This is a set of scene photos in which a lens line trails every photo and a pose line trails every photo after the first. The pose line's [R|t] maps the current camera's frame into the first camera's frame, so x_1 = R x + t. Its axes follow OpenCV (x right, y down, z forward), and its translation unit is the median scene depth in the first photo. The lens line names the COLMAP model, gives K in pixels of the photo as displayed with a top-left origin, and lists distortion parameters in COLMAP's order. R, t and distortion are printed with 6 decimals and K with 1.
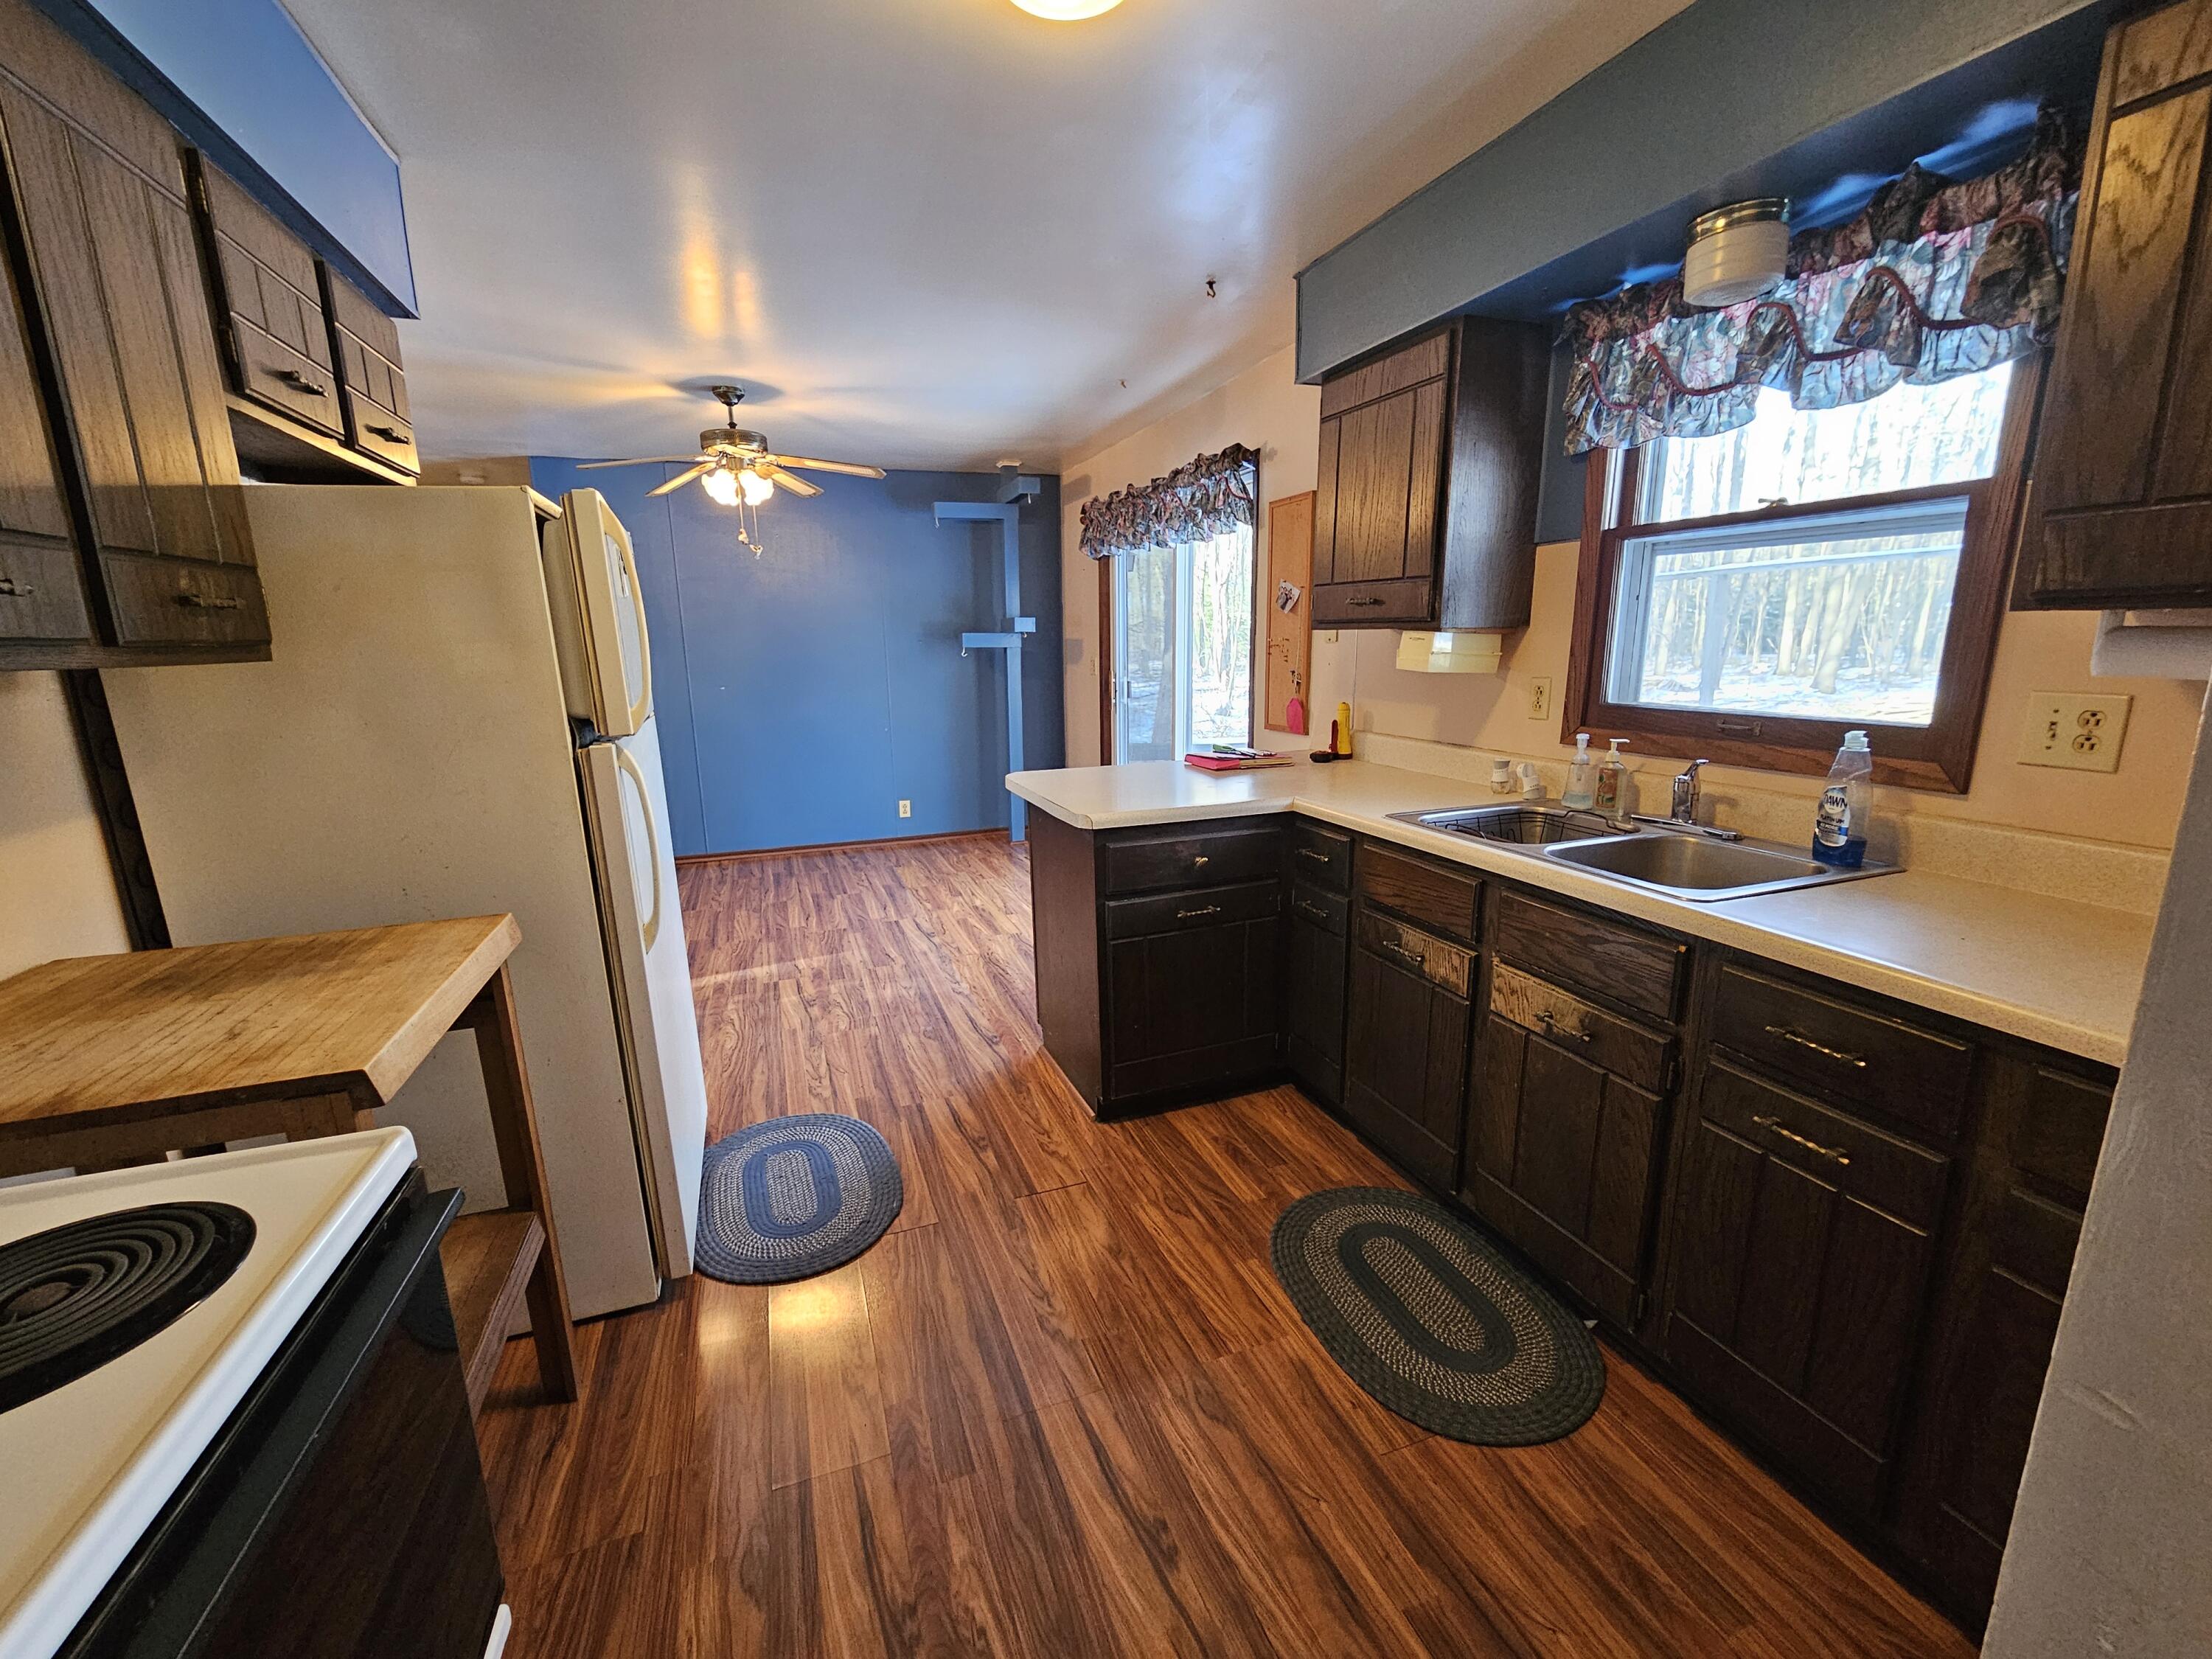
lens RADIAL K [[909.2, 0, 1083.9], [0, 909.2, 831.4], [0, 0, 1]] dist [-0.000793, -0.001376]
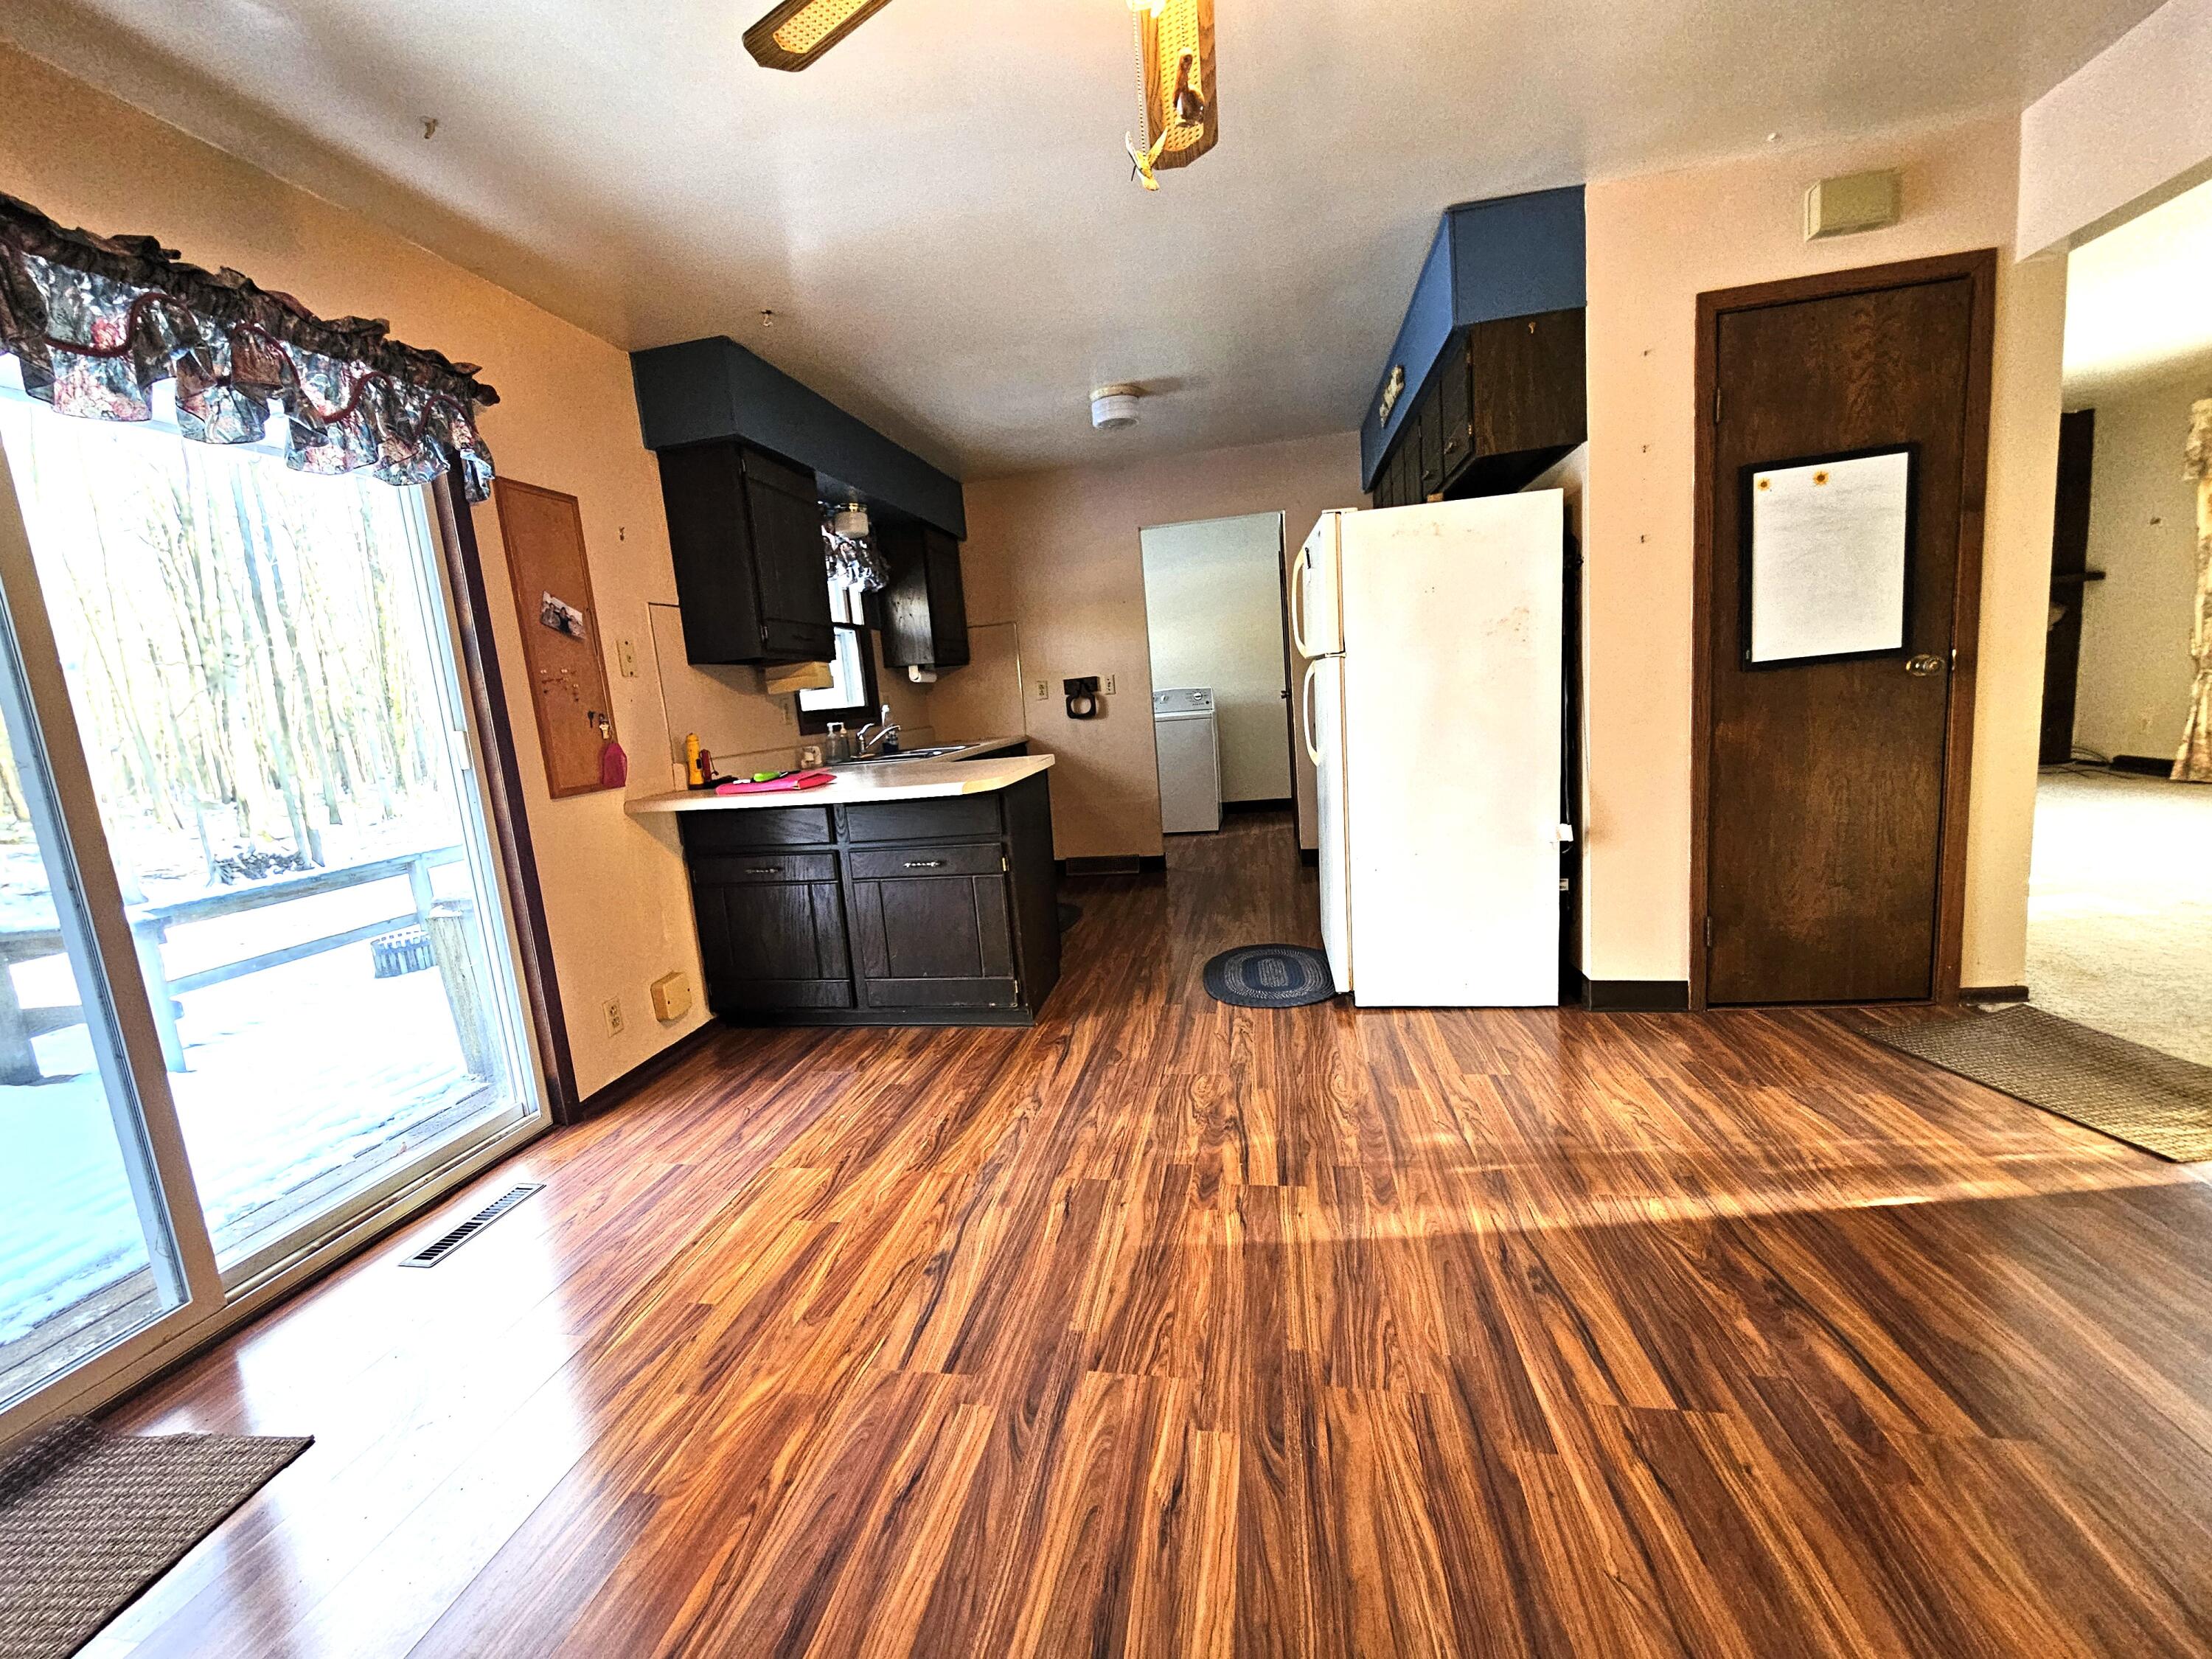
lens RADIAL K [[909.2, 0, 1084.4], [0, 909.2, 833.4], [0, 0, 1]] dist [-0.000793, -0.001376]
pose [[-0.857118, 0.017183, 0.514833, -0.544021], [0.207251, 0.926486, 0.314119, -0.238835], [-0.471588, 0.375937, -0.797669, 1.473936]]
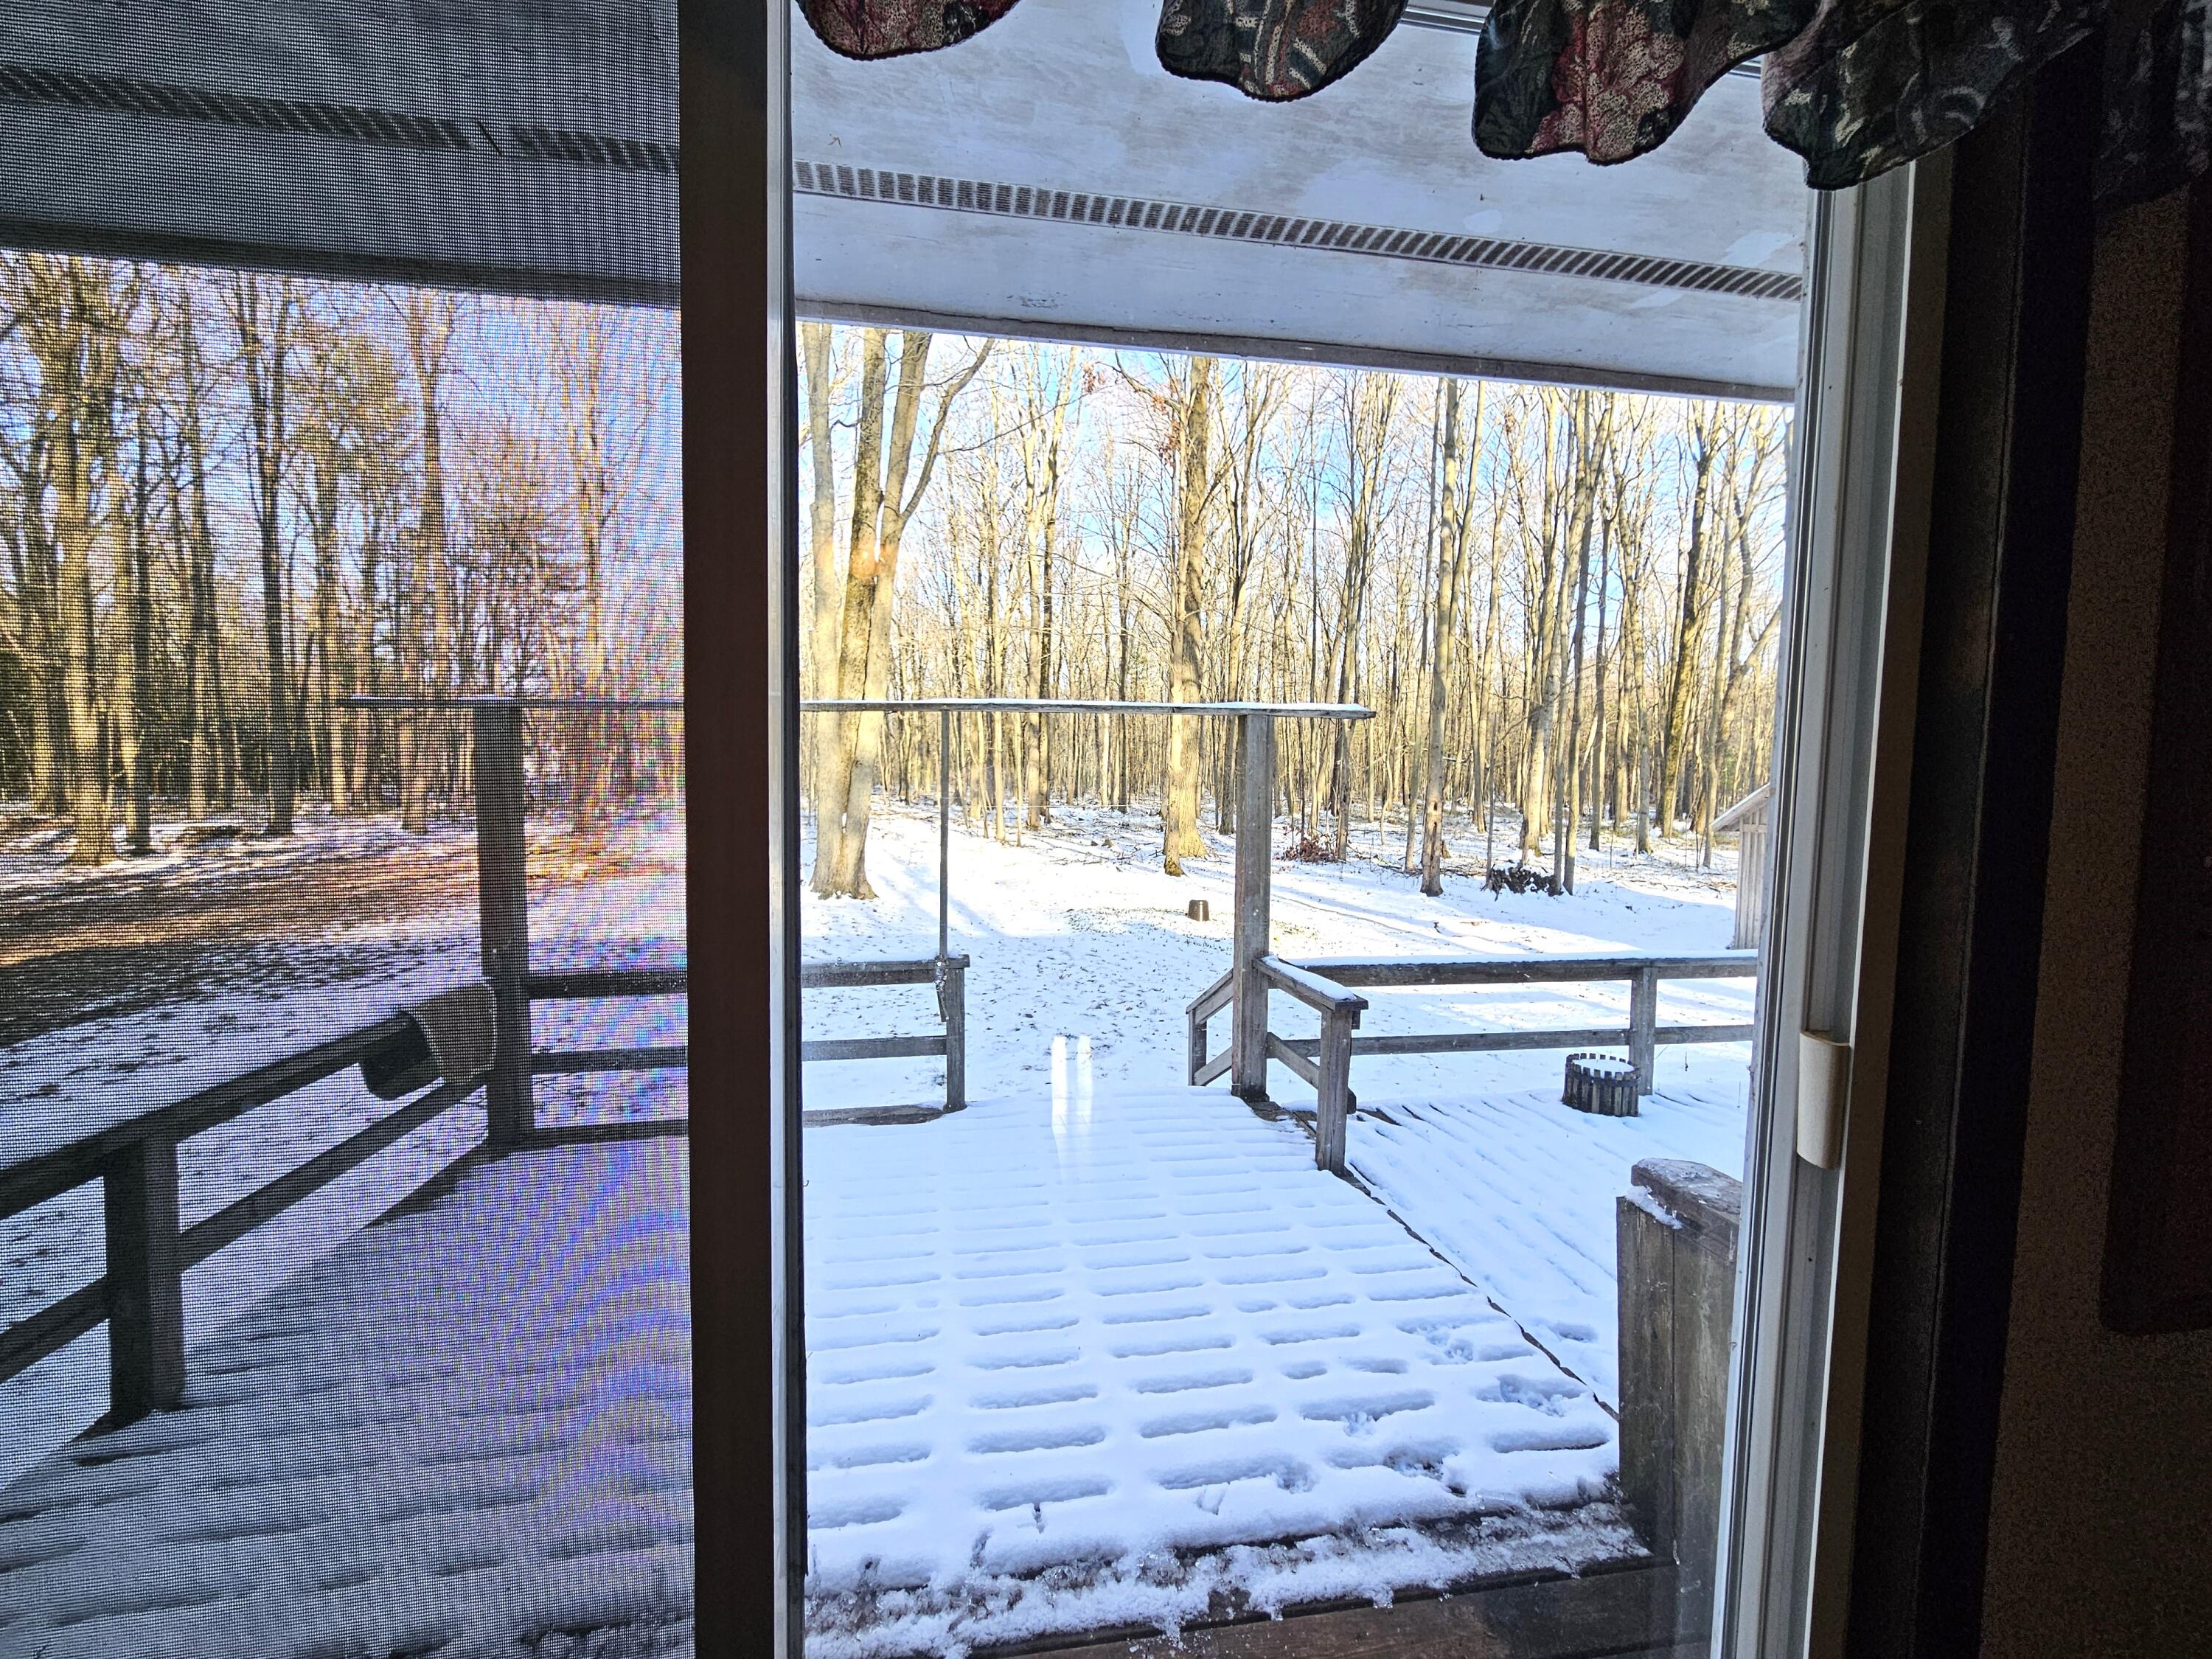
lens RADIAL K [[909.2, 0, 1089.4], [0, 909.2, 833.4], [0, 0, 1]] dist [-0.000793, -0.001376]
pose [[0.172253, -0.041300, 0.984187, -0.015983], [0.186277, 0.982459, 0.008625, -0.266185], [-0.967279, 0.181846, 0.176925, 1.235361]]
